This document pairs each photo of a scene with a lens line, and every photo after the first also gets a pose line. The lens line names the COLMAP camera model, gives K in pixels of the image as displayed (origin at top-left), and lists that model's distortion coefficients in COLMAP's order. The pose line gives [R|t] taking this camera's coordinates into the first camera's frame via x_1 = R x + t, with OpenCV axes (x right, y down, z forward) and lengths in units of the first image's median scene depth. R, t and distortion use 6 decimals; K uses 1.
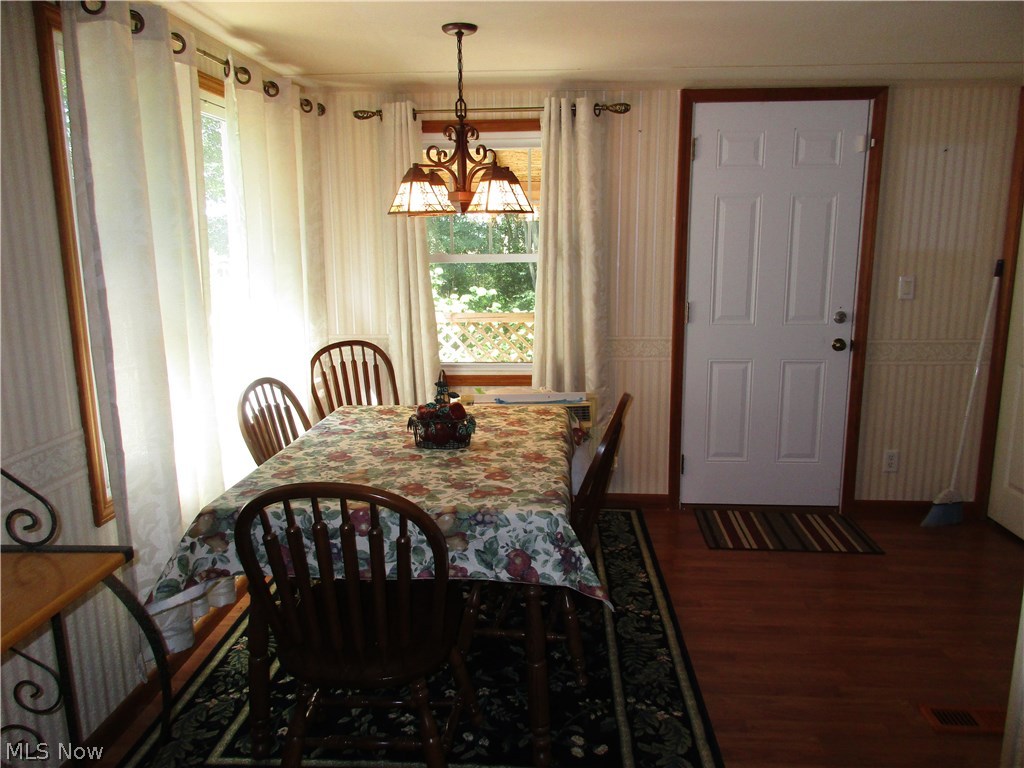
lens RADIAL K [[755.5, 0, 515.0], [0, 755.5, 383.3], [0, 0, 1]] dist [-0.011368, -0.002014]
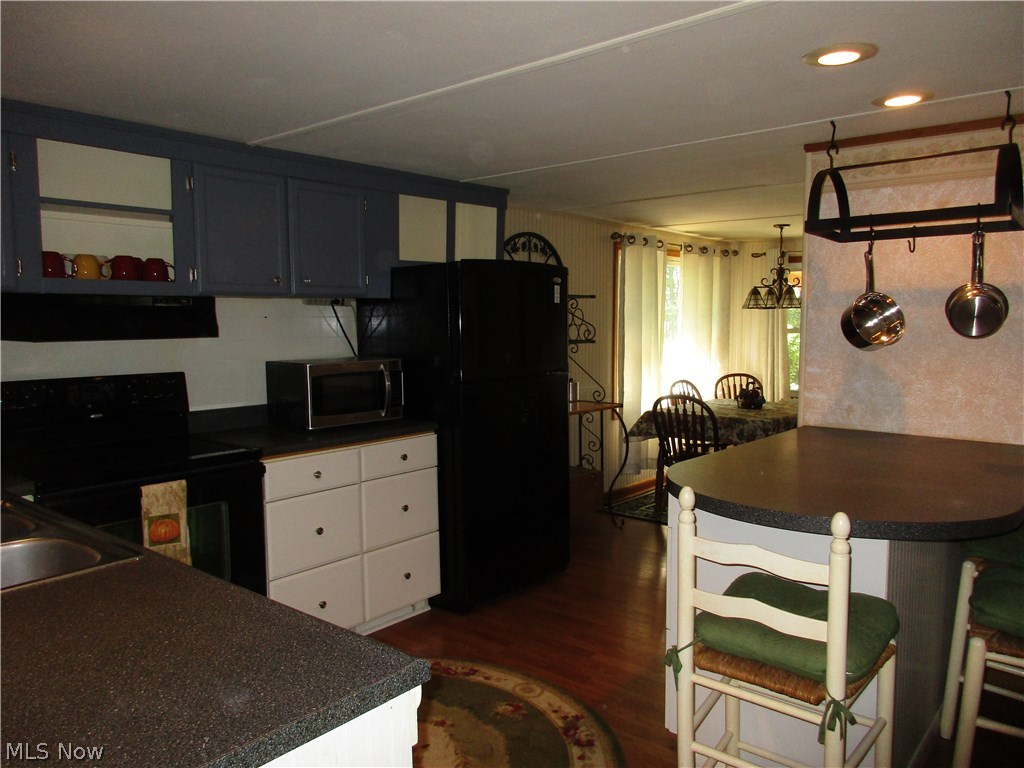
lens RADIAL K [[755.5, 0, 515.0], [0, 755.5, 383.3], [0, 0, 1]] dist [-0.011368, -0.002014]
pose [[0.798671, 0.057696, -0.598995, 0.638644], [-0.120742, 0.990515, -0.065583, 0.220561], [0.589530, 0.124703, 0.798062, -1.134426]]
